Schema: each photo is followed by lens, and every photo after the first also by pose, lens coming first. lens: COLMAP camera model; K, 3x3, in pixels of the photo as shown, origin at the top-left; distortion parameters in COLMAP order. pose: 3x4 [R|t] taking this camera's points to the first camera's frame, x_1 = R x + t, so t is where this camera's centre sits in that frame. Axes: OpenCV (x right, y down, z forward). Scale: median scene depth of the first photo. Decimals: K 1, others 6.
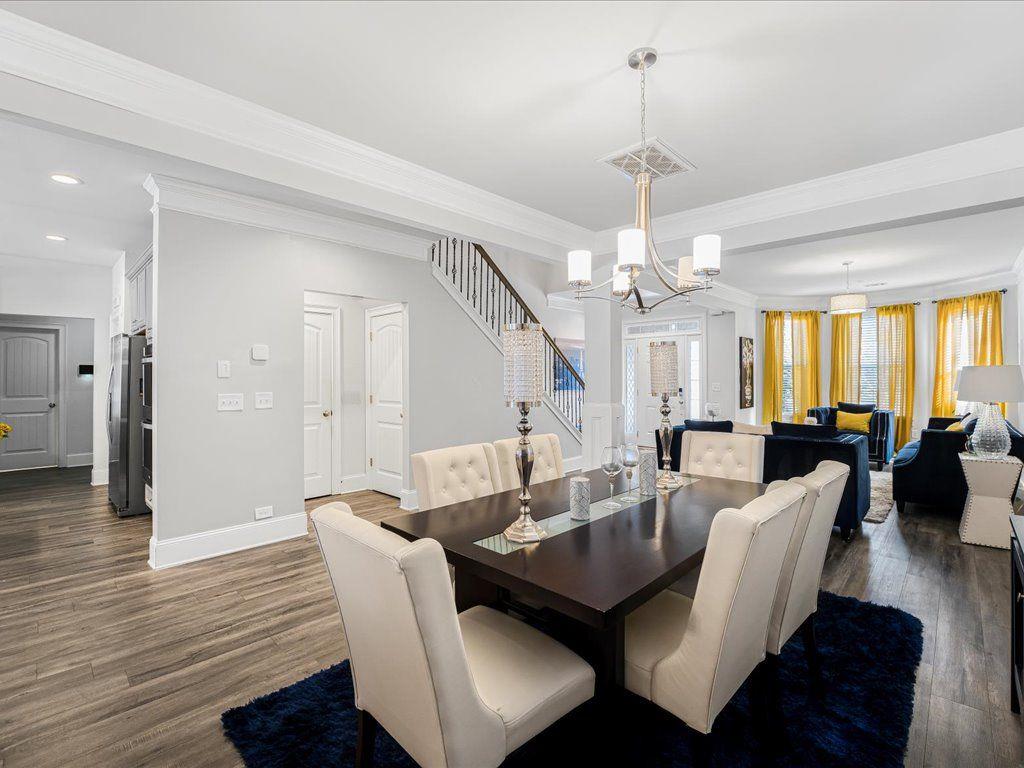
lens RADIAL K [[462.2, 0, 513.0], [0, 462.2, 382.3], [0, 0, 1]] dist [-0.007413, -0.000829]
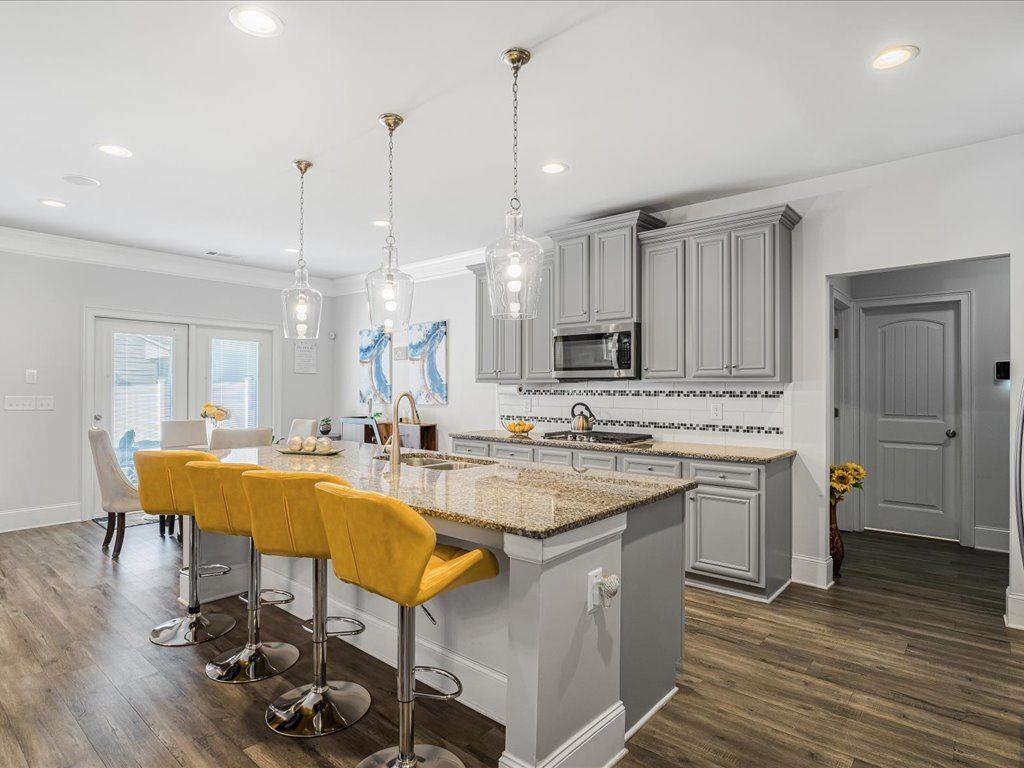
lens RADIAL K [[543.6, 0, 512.4], [0, 543.6, 382.6], [0, 0, 1]] dist [-0.025100, -0.000737]
pose [[0.097842, -0.006717, -0.995179, -0.384138], [0.004438, 0.999970, -0.006313, -0.012987], [0.995192, -0.003799, 0.097869, 0.379278]]
